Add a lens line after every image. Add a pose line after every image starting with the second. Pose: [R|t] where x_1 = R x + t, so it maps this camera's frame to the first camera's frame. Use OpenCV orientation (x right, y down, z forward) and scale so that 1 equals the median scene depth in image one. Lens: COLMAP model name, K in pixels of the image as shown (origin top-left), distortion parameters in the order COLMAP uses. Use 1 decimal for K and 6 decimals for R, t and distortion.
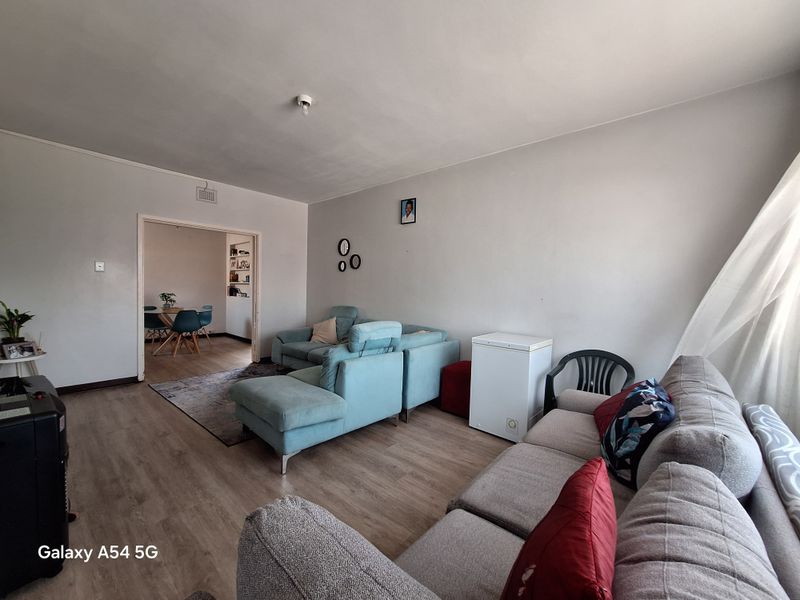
lens RADIAL K [[318.0, 0, 402.5], [0, 318.0, 299.1], [0, 0, 1]] dist [-0.002332, -0.000062]
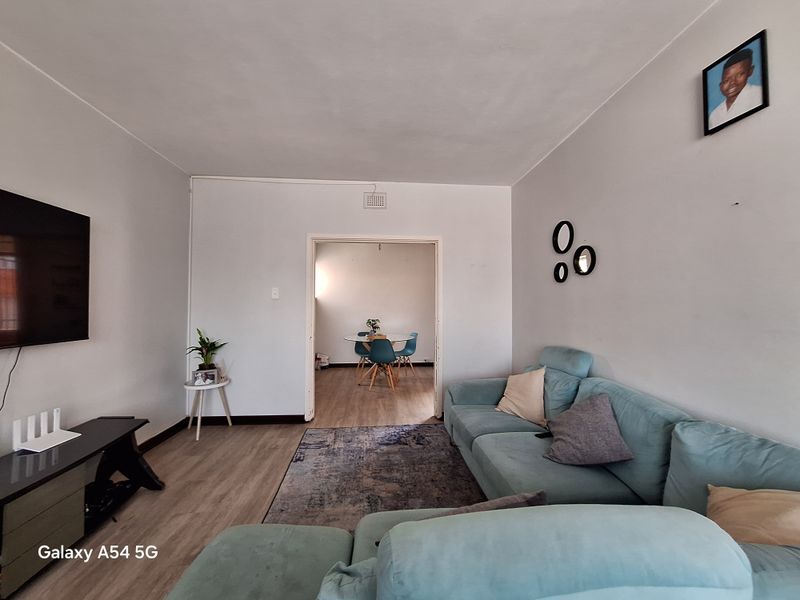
lens RADIAL K [[318.0, 0, 402.5], [0, 318.0, 299.1], [0, 0, 1]] dist [-0.002332, -0.000062]
pose [[0.713375, -0.038900, -0.699702, -0.005736], [-0.009713, 0.997813, -0.065376, -0.023932], [0.700715, 0.053434, 0.711437, 0.511601]]
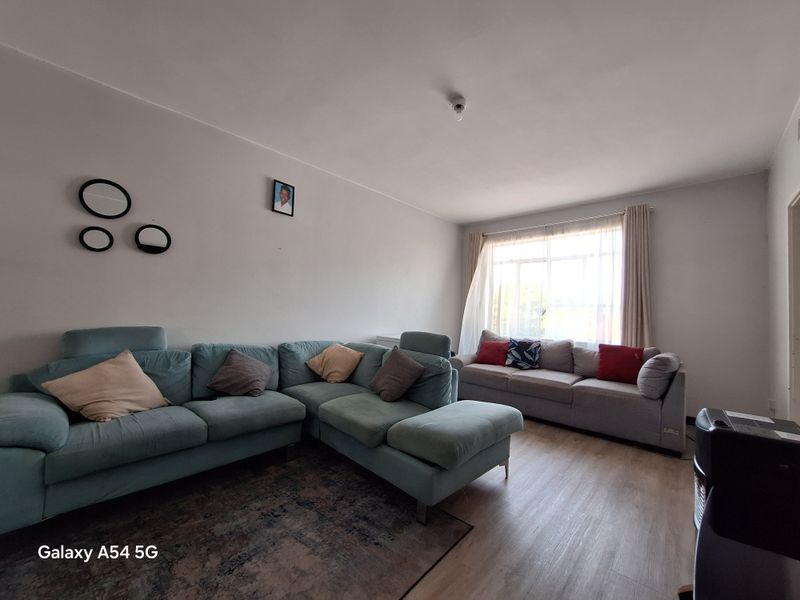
lens RADIAL K [[324.0, 0, 400.0], [0, 324.0, 300.0], [0, 0, 1]] dist [-0.000796, -0.000023]
pose [[0.039643, 0.009684, 0.999167, -0.747706], [-0.001675, 0.999952, -0.009625, -0.017620], [-0.999213, -0.001292, 0.039657, 0.663997]]
